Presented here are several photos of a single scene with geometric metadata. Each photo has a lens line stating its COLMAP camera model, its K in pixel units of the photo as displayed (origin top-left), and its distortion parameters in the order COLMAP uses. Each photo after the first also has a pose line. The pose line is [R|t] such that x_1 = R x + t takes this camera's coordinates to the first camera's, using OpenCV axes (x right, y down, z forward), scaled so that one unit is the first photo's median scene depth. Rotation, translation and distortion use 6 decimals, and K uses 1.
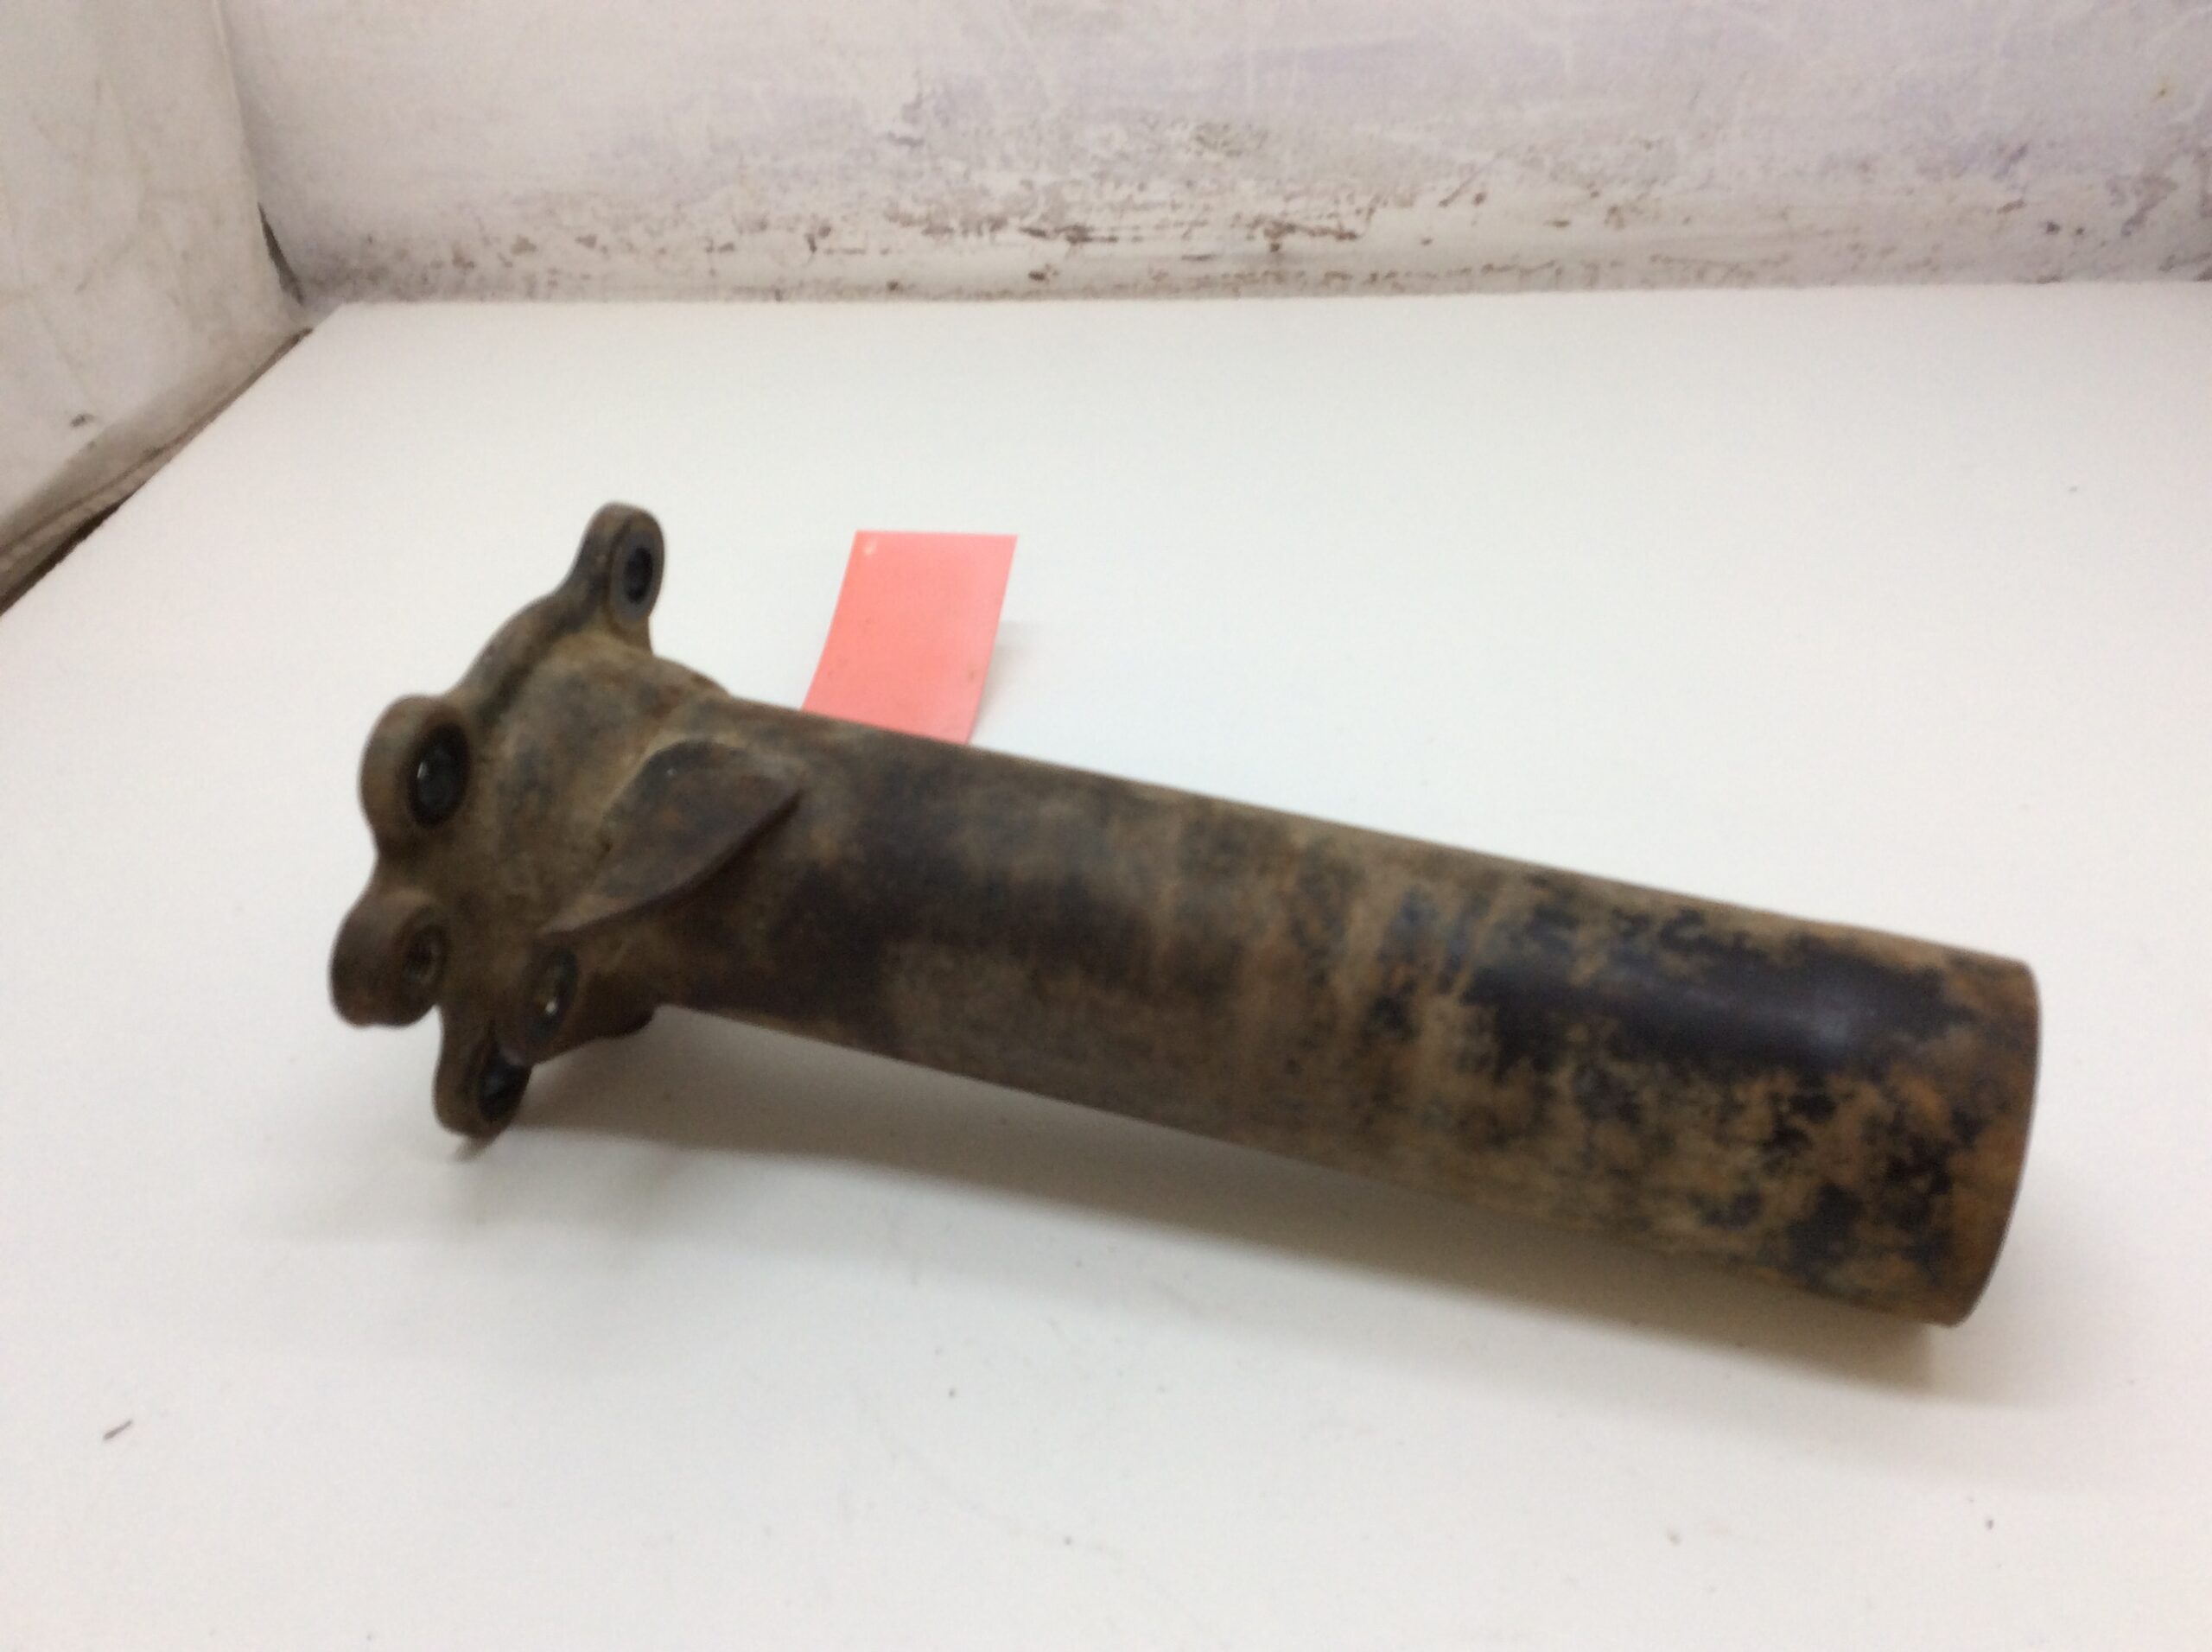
lens RADIAL K [[2103.6, 0, 1090.5], [0, 2103.6, 841.0], [0, 0, 1]] dist [-0.038127, 0.000000]
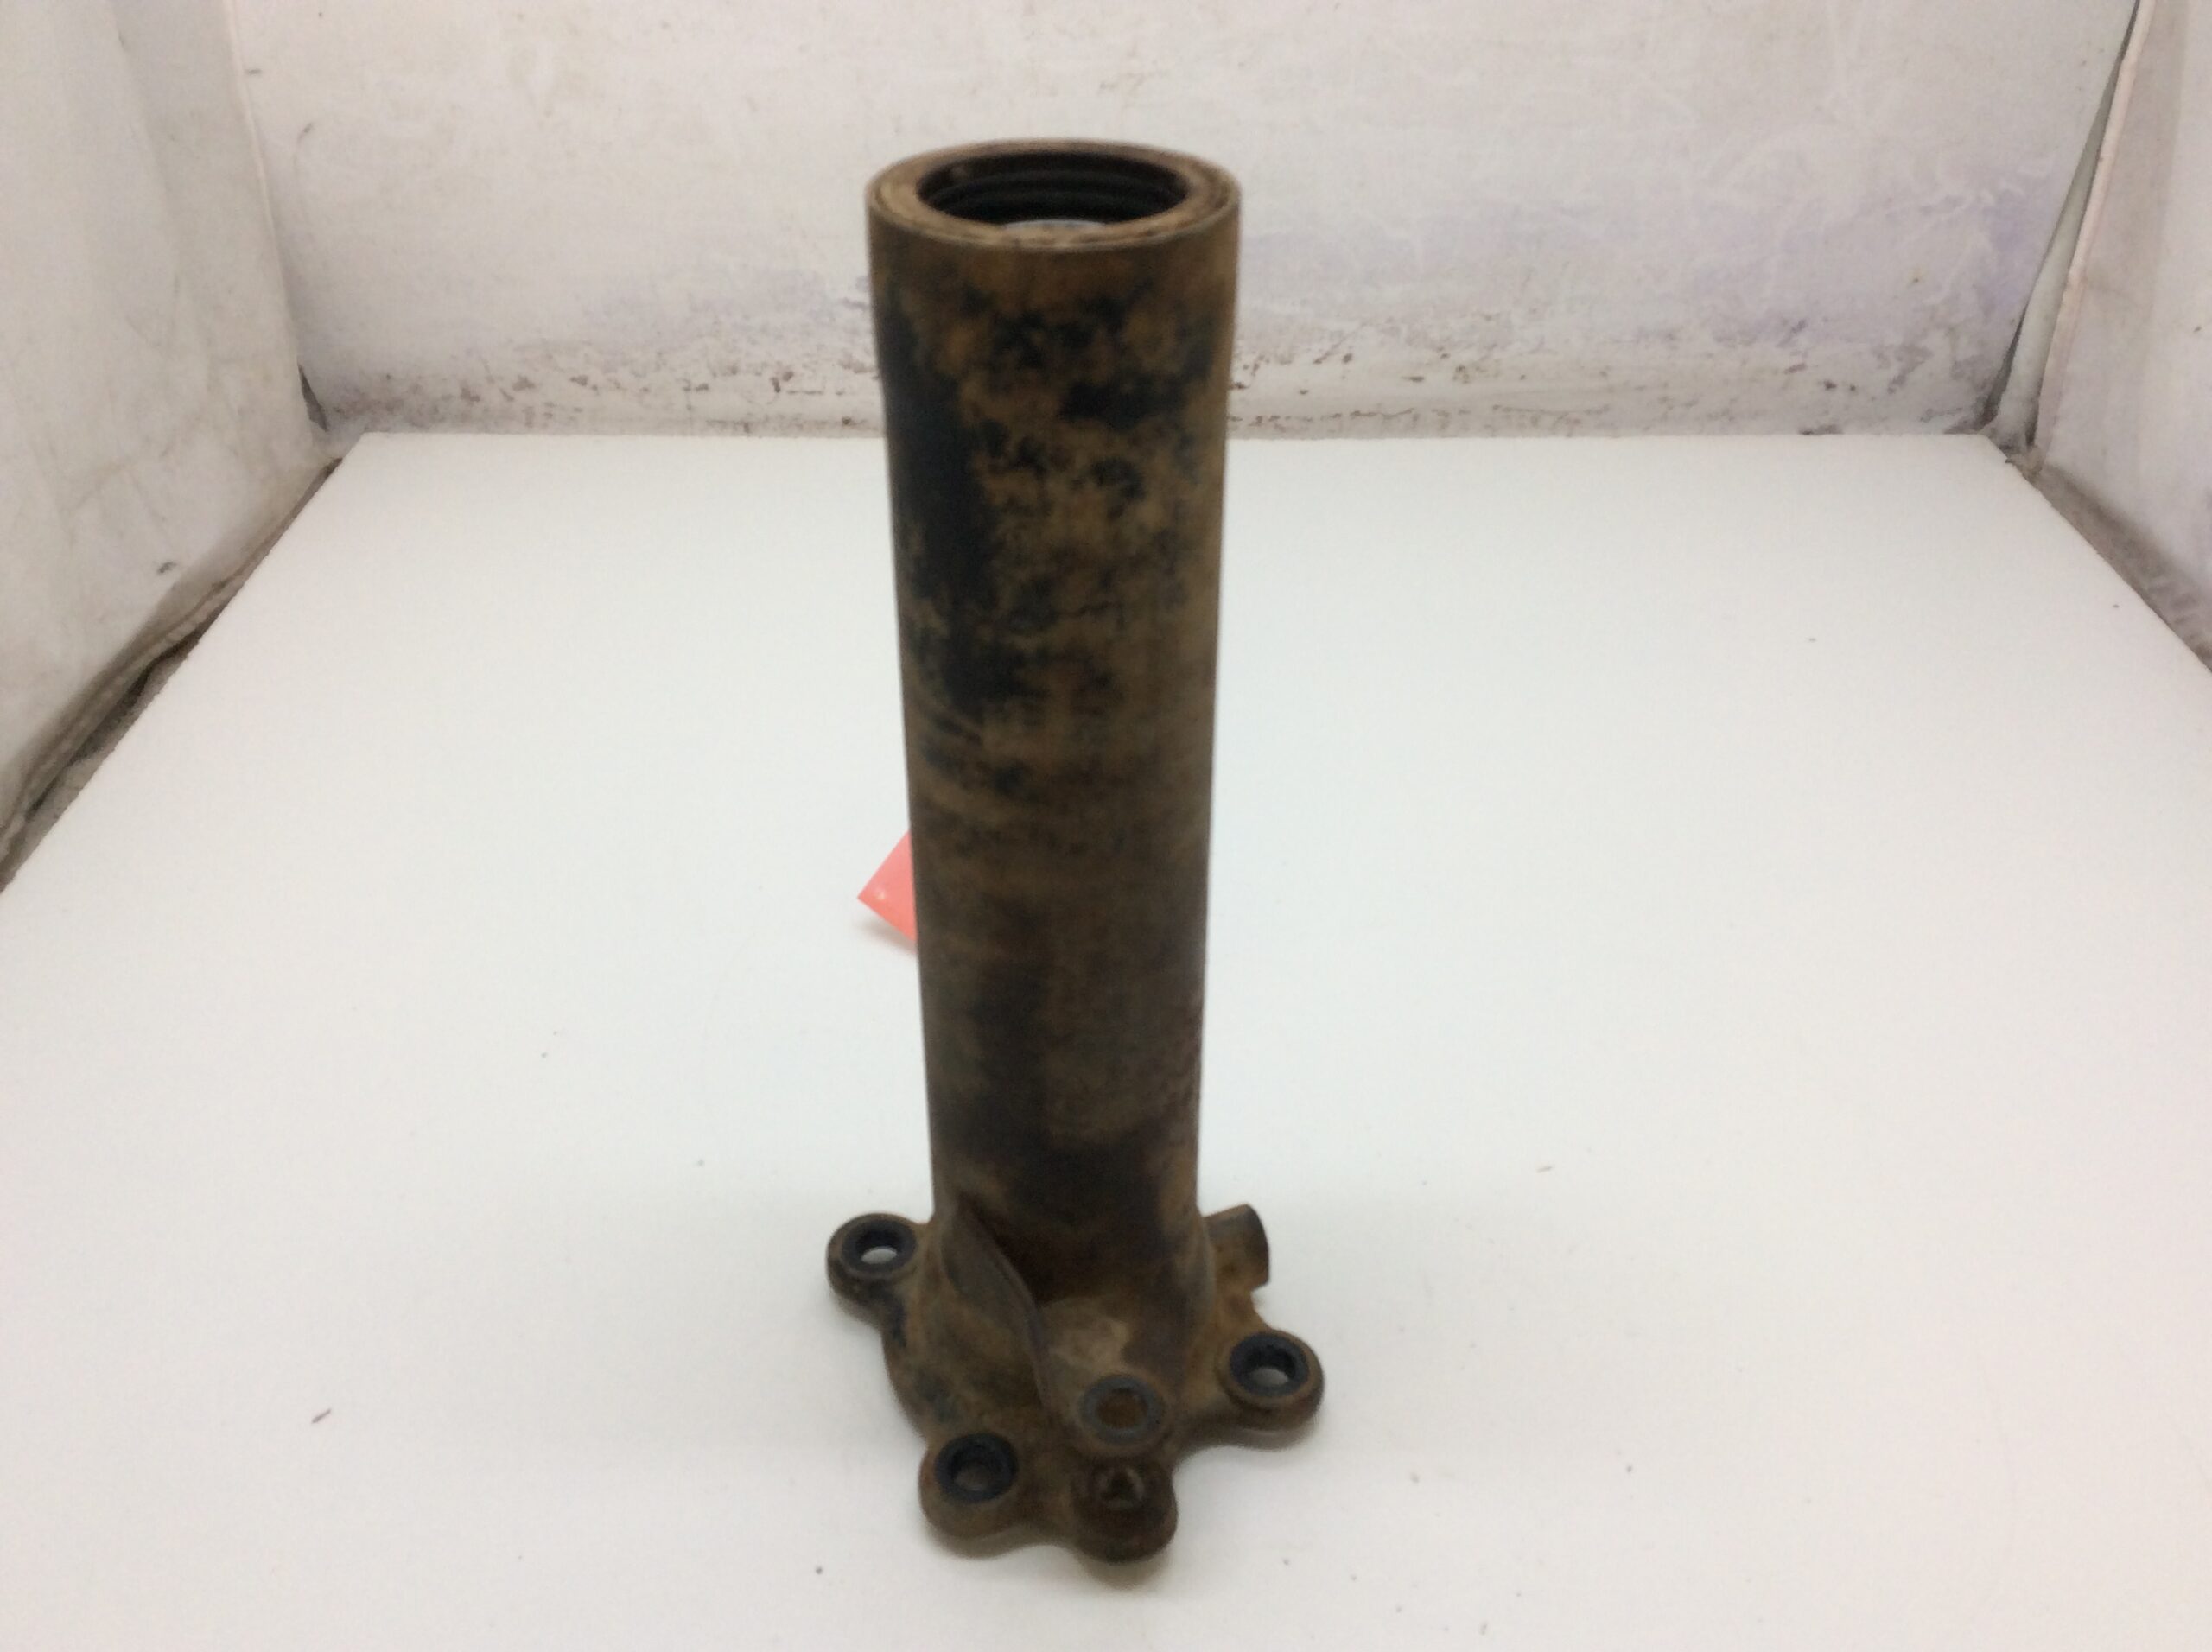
lens RADIAL K [[2103.6, 0, 1112.1], [0, 2103.6, 835.7], [0, 0, 1]] dist [-0.038127, 0.000000]
pose [[0.998987, 0.000672, 0.044991, 0.000600], [-0.001245, 0.999919, 0.012701, -0.053054], [-0.044979, -0.012744, 0.998907, -0.175440]]
